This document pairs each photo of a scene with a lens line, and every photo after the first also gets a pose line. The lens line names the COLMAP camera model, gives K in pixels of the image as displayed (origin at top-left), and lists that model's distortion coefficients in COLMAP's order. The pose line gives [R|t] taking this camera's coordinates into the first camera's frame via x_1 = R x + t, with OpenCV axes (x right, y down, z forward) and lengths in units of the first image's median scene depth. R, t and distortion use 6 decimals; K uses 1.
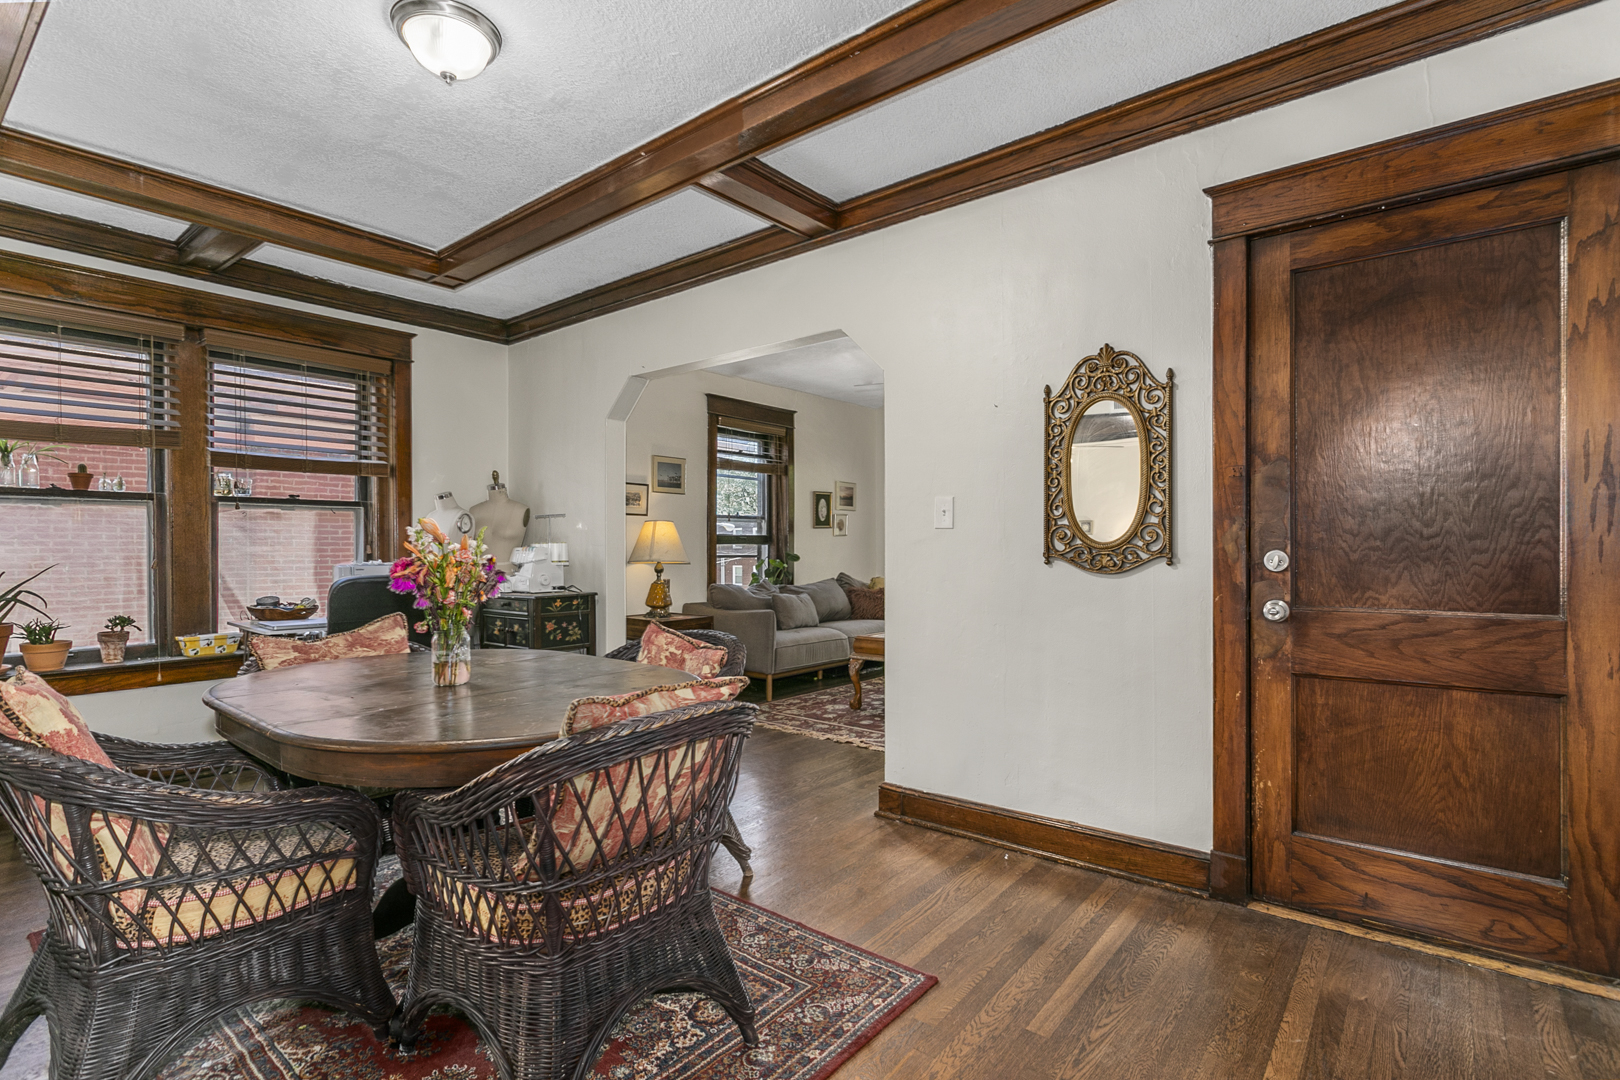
lens RADIAL K [[783.7, 0, 798.8], [0, 783.7, 545.5], [0, 0, 1]] dist [0.001383, -0.000097]
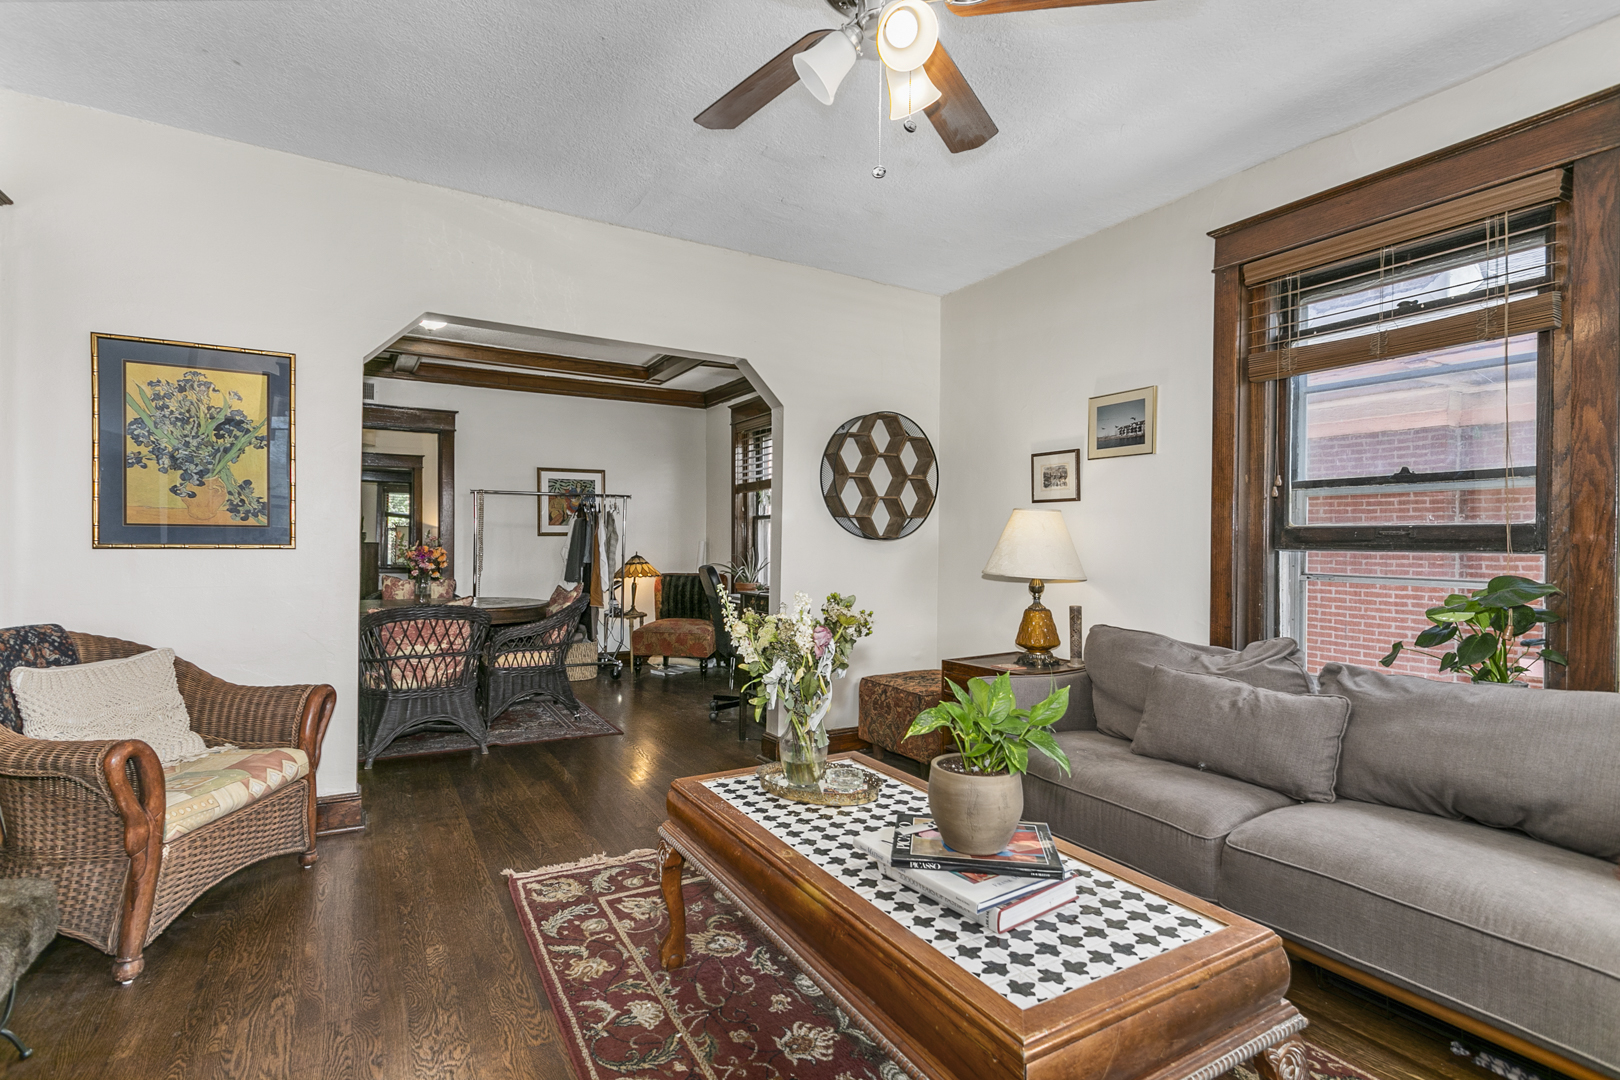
lens RADIAL K [[783.7, 0, 807.5], [0, 783.7, 544.2], [0, 0, 1]] dist [0.001383, -0.000097]
pose [[-0.361155, 0.000283, -0.932506, 0.459278], [-0.003366, 0.999993, 0.001608, -0.004027], [0.932500, 0.003720, -0.361151, 1.031141]]
